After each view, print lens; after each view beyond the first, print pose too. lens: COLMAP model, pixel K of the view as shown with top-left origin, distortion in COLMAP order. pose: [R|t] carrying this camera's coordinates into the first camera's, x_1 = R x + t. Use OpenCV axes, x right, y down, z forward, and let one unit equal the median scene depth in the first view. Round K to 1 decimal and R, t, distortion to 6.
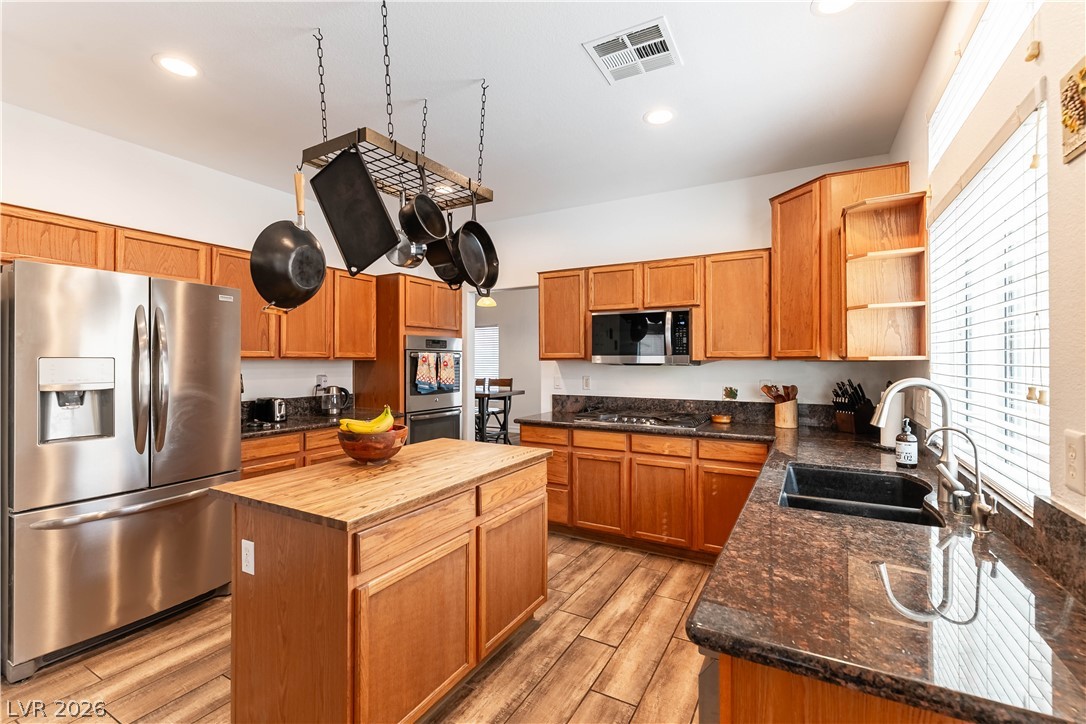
lens RADIAL K [[472.7, 0, 543.2], [0, 472.7, 360.7], [0, 0, 1]] dist [0.002020, 0.000551]
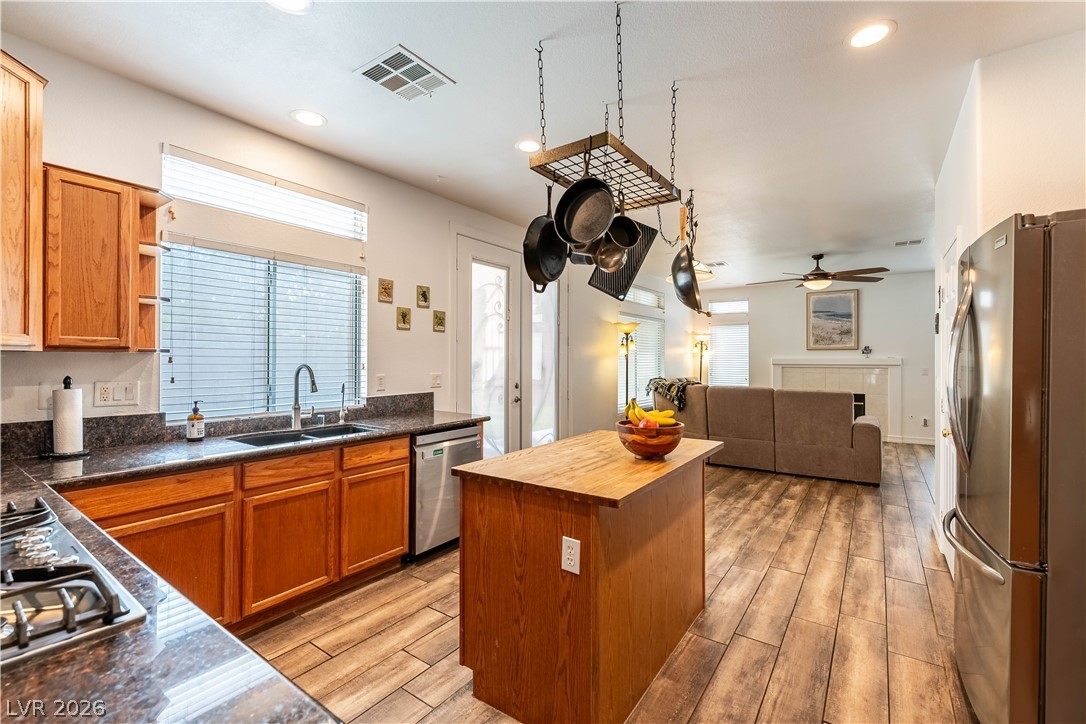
lens RADIAL K [[472.7, 0, 544.3], [0, 472.7, 358.5], [0, 0, 1]] dist [0.002020, 0.000551]
pose [[-0.994722, -0.002922, 0.102568, -0.153644], [-0.003014, 0.999995, -0.000739, 0.005923], [-0.102565, -0.001044, -0.994726, 1.284845]]
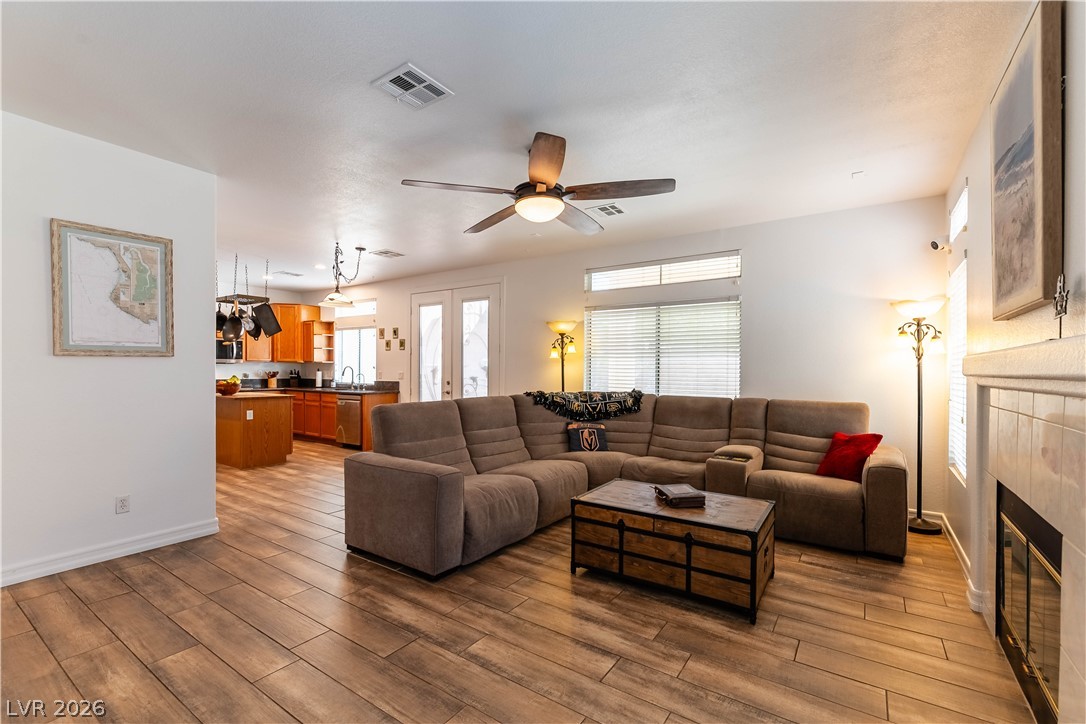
lens RADIAL K [[472.7, 0, 550.4], [0, 472.7, 371.2], [0, 0, 1]] dist [0.002020, 0.000551]
pose [[0.080477, -0.002478, 0.996753, -1.960933], [-0.008048, 0.999963, 0.003136, 0.027805], [-0.996724, -0.008274, 0.080455, -0.756082]]
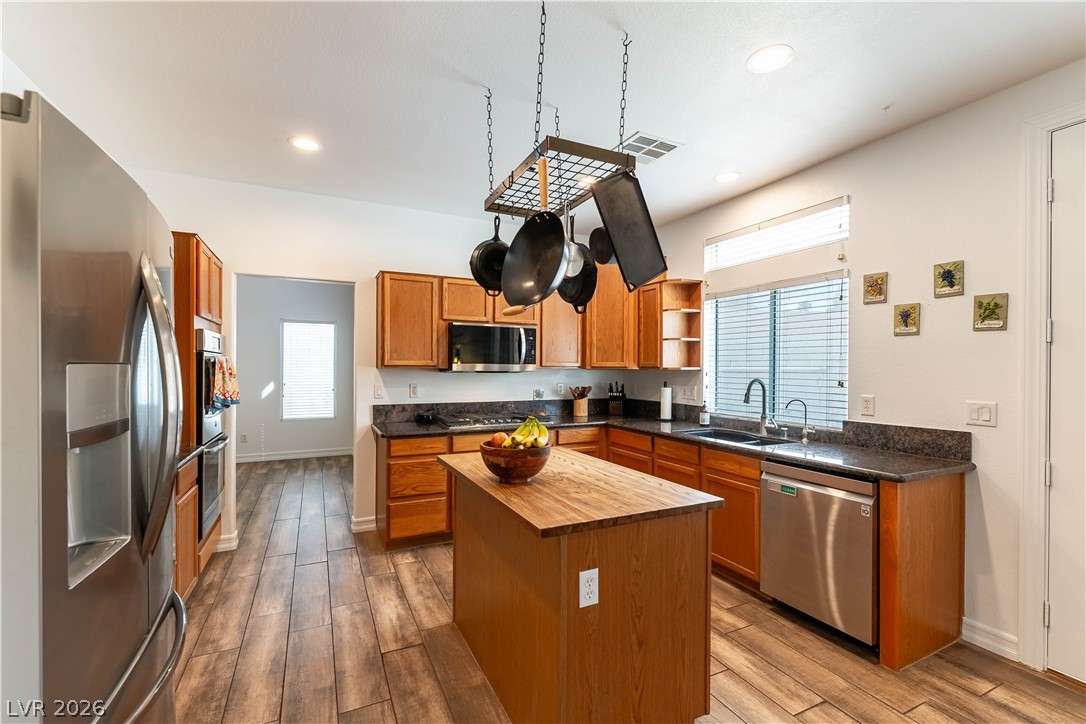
lens RADIAL K [[472.7, 0, 545.4], [0, 472.7, 369.6], [0, 0, 1]] dist [0.002020, 0.000551]
pose [[0.564539, 0.000800, 0.825406, -0.697536], [-0.006853, 0.999970, 0.003717, -0.003021], [-0.825378, -0.007755, 0.564527, 0.276035]]
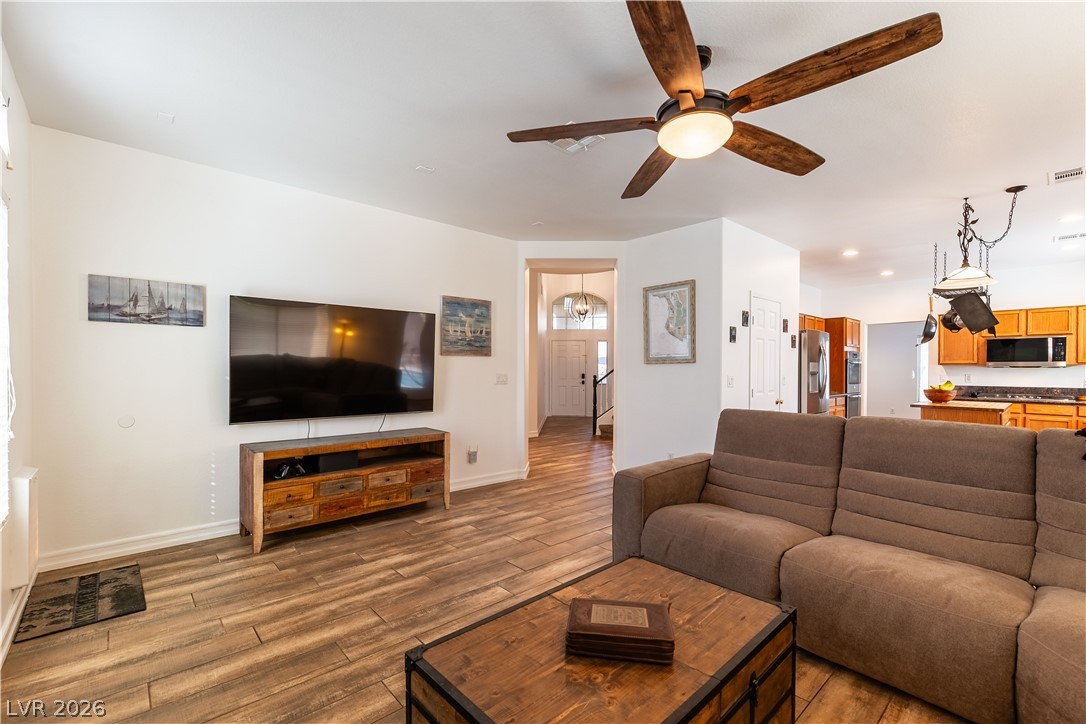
lens RADIAL K [[472.7, 0, 546.8], [0, 472.7, 374.7], [0, 0, 1]] dist [0.002020, 0.000551]
pose [[0.948733, 0.009138, -0.315946, -0.997464], [-0.005908, 0.999920, 0.011180, 0.029150], [0.316023, -0.008740, 0.948711, -1.345639]]
